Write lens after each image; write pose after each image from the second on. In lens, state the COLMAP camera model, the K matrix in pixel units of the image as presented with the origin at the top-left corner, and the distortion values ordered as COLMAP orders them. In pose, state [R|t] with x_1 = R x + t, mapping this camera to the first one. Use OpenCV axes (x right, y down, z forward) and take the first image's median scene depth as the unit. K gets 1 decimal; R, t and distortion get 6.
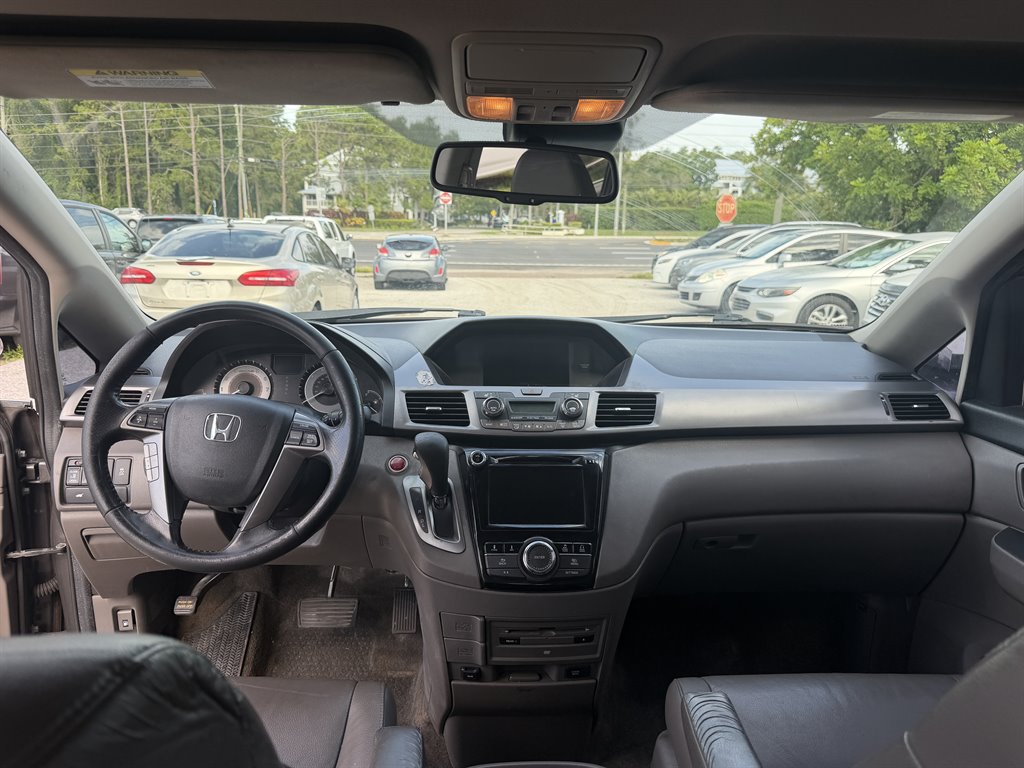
lens RADIAL K [[818.6, 0, 512.0], [0, 818.6, 384.0], [0, 0, 1]] dist [-0.007045, -0.007308]
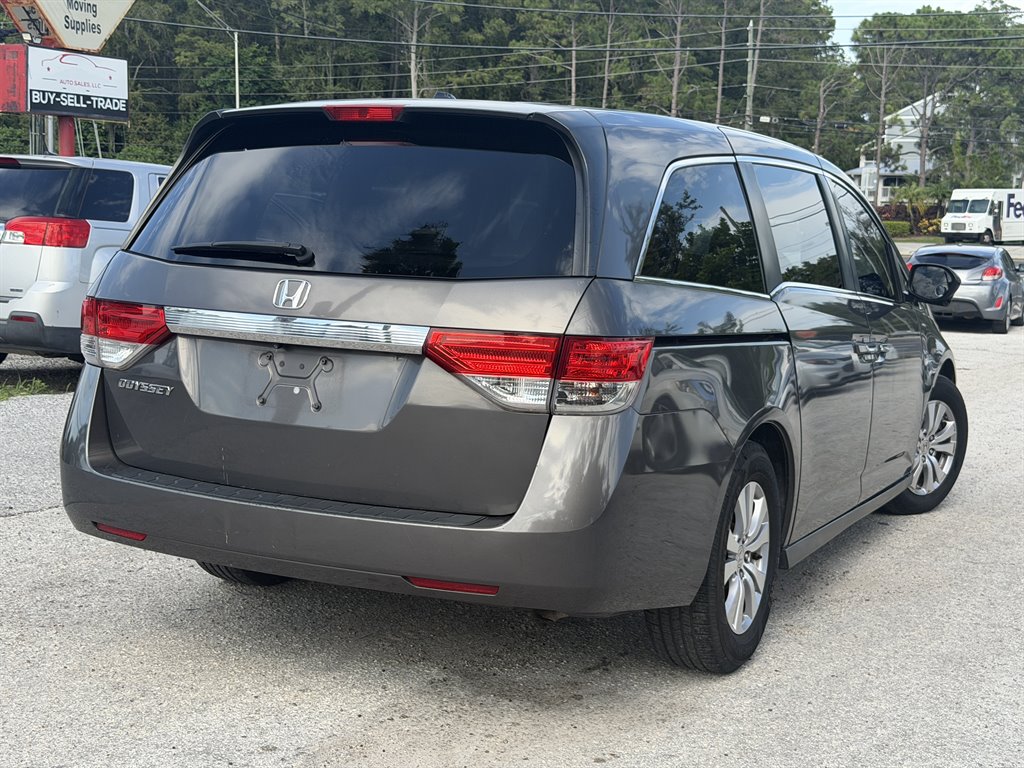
lens RADIAL K [[722.5, 0, 507.4], [0, 722.5, 394.0], [0, 0, 1]] dist [0.040829, -0.042892]
pose [[0.861422, 0.129814, -0.491020, -0.190091], [-0.111677, 0.991536, 0.066219, -0.087848], [0.495461, -0.002206, 0.868628, 0.436862]]
